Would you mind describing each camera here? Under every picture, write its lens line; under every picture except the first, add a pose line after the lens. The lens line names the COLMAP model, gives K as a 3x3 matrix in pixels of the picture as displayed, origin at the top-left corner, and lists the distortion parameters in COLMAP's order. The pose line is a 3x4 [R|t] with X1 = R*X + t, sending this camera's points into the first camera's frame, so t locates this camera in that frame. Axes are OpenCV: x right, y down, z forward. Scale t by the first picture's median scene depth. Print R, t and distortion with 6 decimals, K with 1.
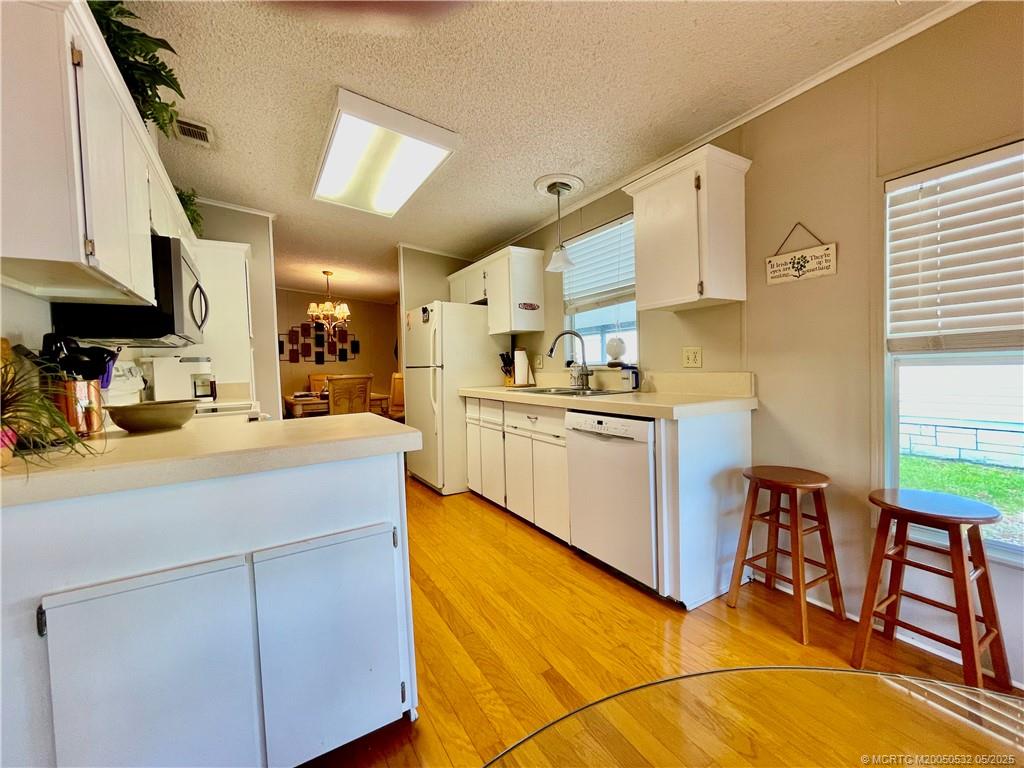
lens RADIAL K [[420.3, 0, 509.2], [0, 420.3, 381.7], [0, 0, 1]] dist [0.000703, -0.000005]
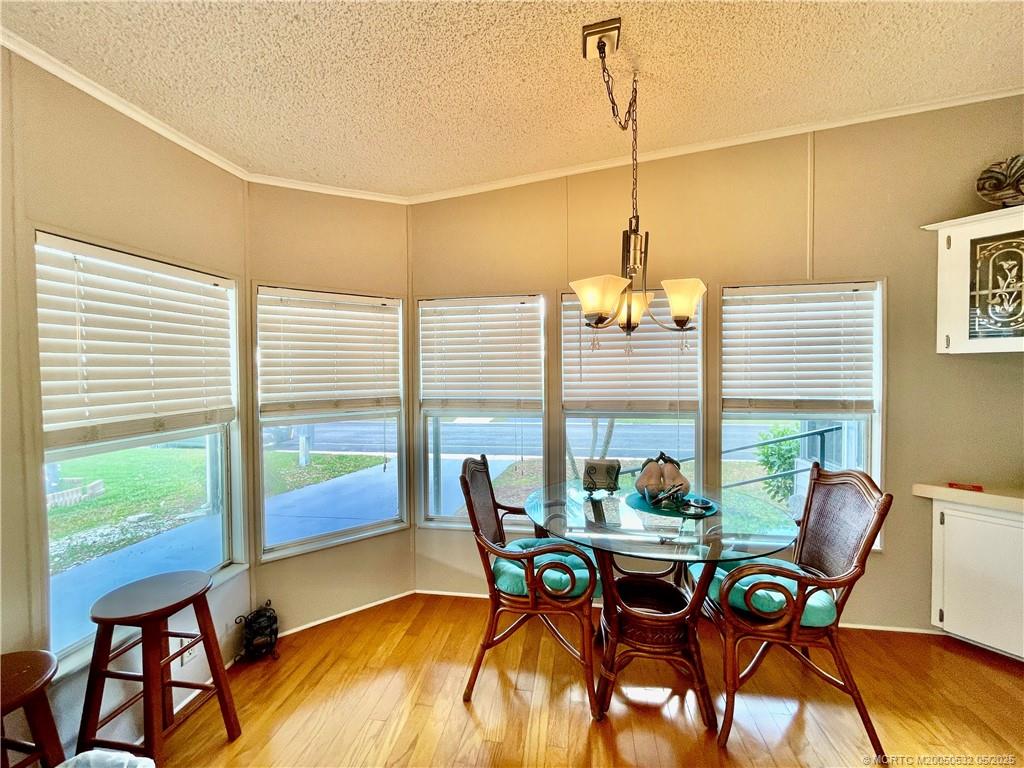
lens RADIAL K [[420.3, 0, 508.8], [0, 420.3, 382.2], [0, 0, 1]] dist [0.000703, -0.000005]
pose [[-0.762047, 0.027995, 0.646916, -0.176779], [0.061695, 0.997659, 0.029501, -0.114688], [-0.644576, 0.062393, -0.761990, 0.726555]]
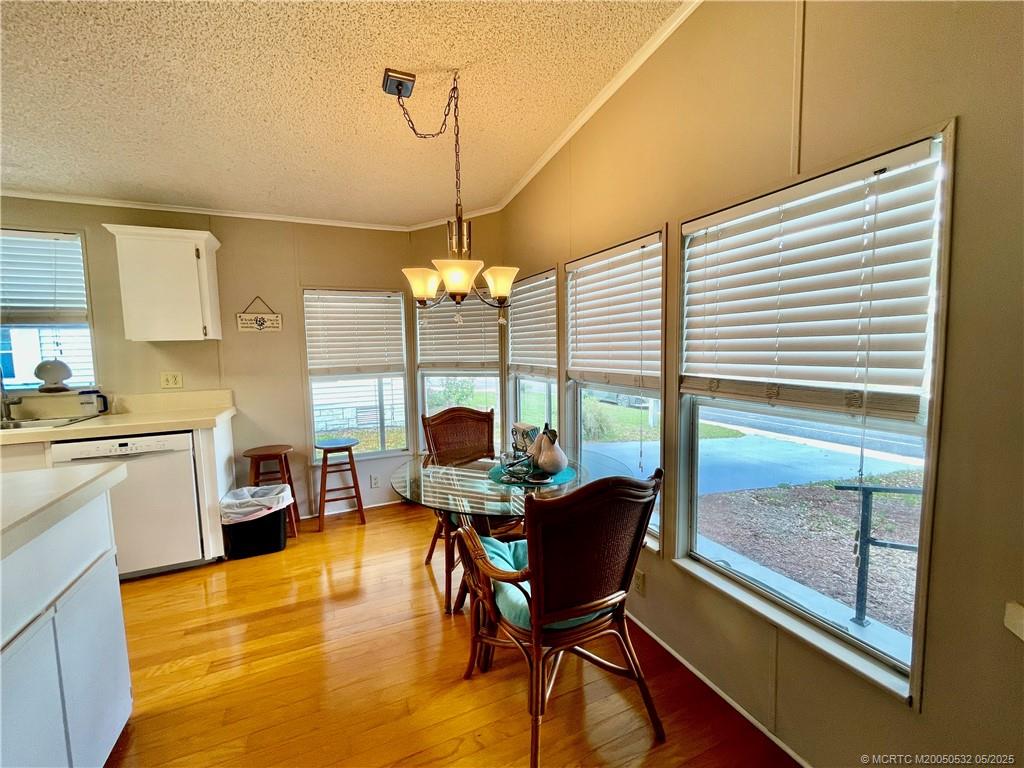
lens RADIAL K [[420.3, 0, 513.4], [0, 420.3, 383.1], [0, 0, 1]] dist [0.000703, -0.000005]
pose [[0.110473, -0.053019, 0.992464, -0.674643], [0.053101, 0.997465, 0.047375, -0.055058], [-0.992460, 0.047467, 0.113009, -0.121131]]
